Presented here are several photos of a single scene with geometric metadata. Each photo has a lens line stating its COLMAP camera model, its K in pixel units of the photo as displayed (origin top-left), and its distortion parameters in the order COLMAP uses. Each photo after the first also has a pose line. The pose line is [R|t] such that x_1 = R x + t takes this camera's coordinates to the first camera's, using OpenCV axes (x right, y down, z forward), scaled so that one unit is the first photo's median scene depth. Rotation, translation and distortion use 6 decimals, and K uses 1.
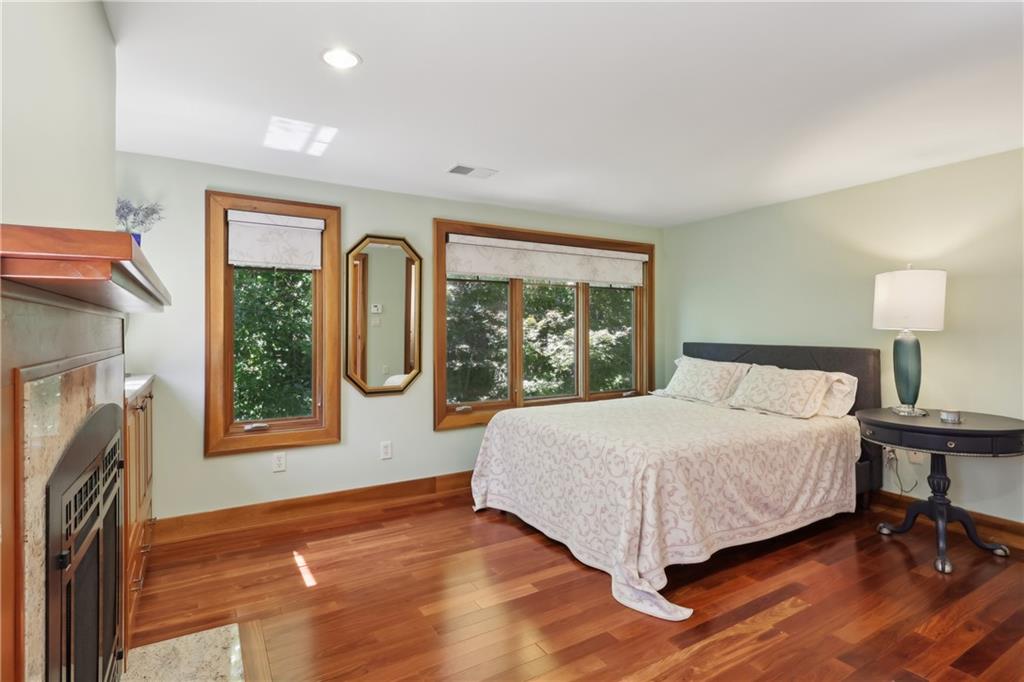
lens RADIAL K [[519.1, 0, 514.9], [0, 519.1, 340.5], [0, 0, 1]] dist [0.001816, 0.000218]
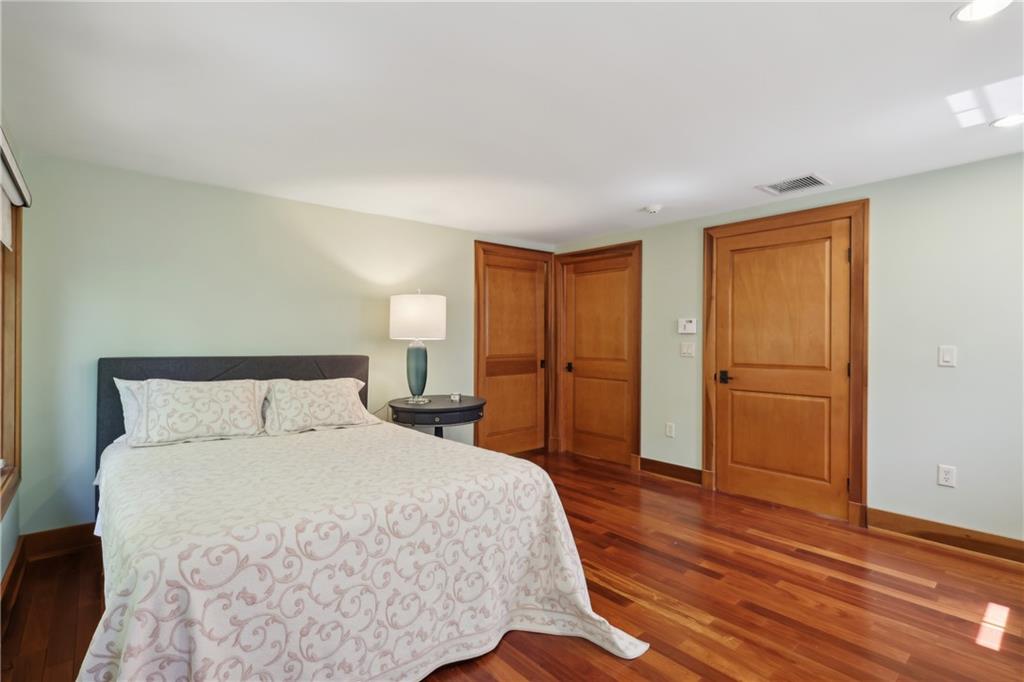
lens RADIAL K [[487.2, 0, 515.5], [0, 487.2, 334.3], [0, 0, 1]] dist [0.000559, -0.000396]
pose [[-0.155954, -0.004023, 0.987756, -0.511521], [0.004079, 0.999981, 0.004717, -0.038555], [-0.987756, 0.004765, -0.155935, 0.932001]]
